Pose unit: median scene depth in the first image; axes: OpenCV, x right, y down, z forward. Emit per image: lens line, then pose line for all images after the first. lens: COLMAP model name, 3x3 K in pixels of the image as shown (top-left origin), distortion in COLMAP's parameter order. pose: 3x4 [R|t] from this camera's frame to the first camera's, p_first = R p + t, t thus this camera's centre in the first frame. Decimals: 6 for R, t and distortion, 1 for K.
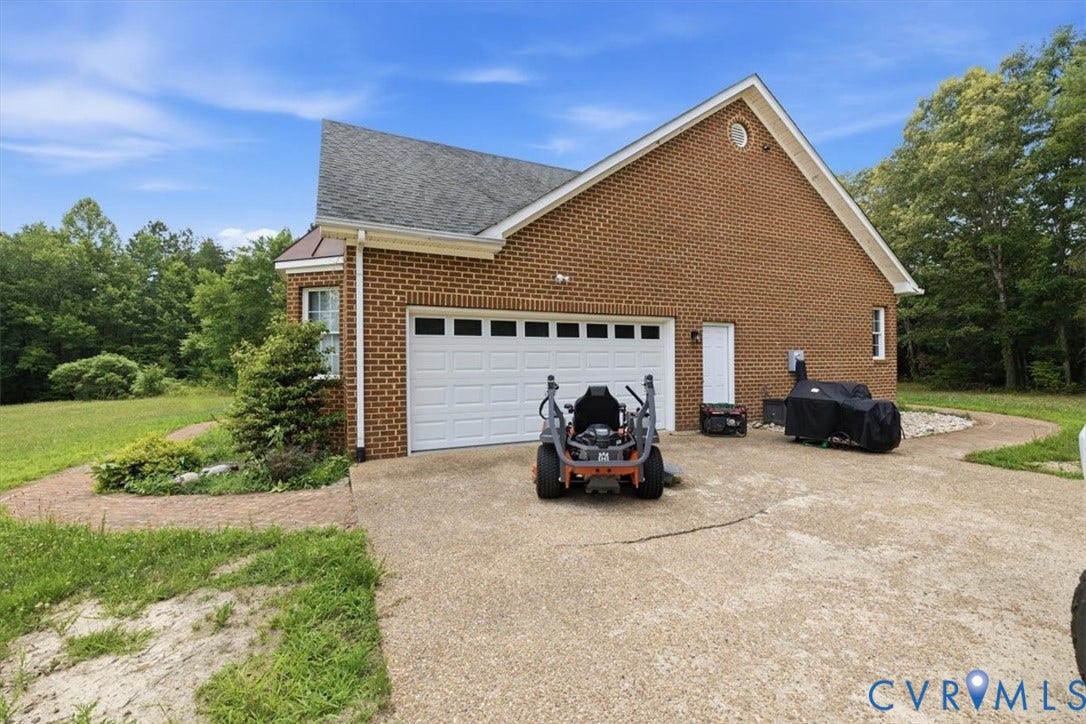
lens RADIAL K [[459.3, 0, 536.9], [0, 459.3, 360.7], [0, 0, 1]] dist [0.008029, -0.000296]
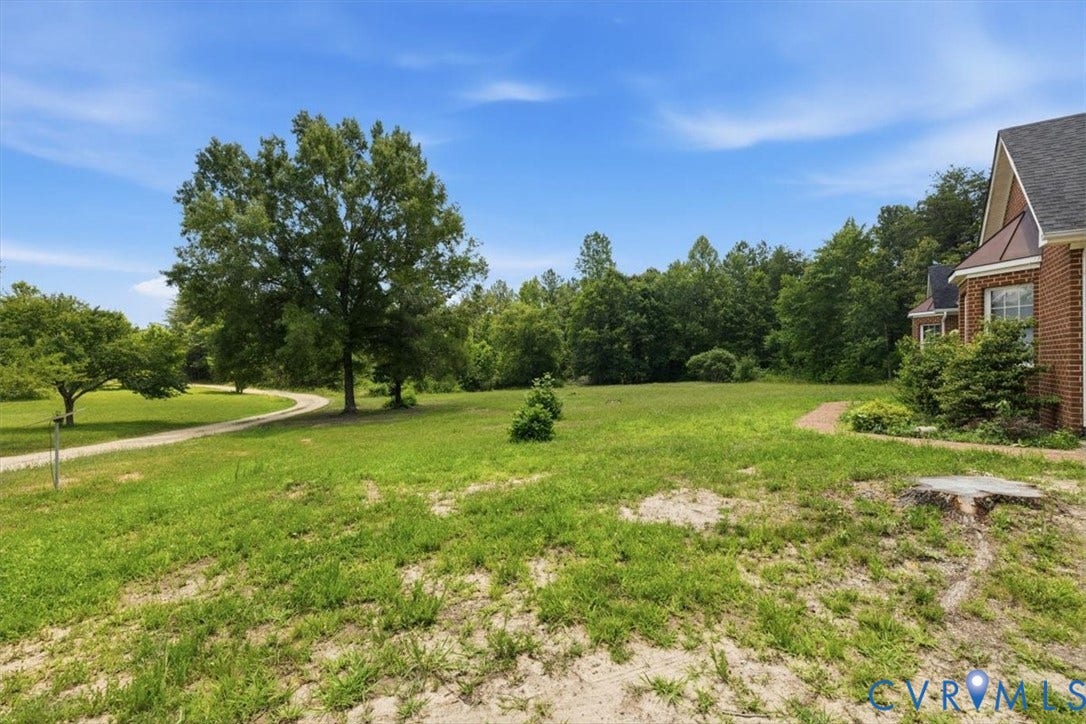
lens RADIAL K [[459.3, 0, 536.9], [0, 459.3, 360.7], [0, 0, 1]] dist [0.008029, -0.000296]
pose [[0.487584, 0.007261, -0.873046, -0.008299], [0.007071, 0.999900, 0.012265, 0.000439], [0.873048, -0.012153, 0.487483, -0.119617]]
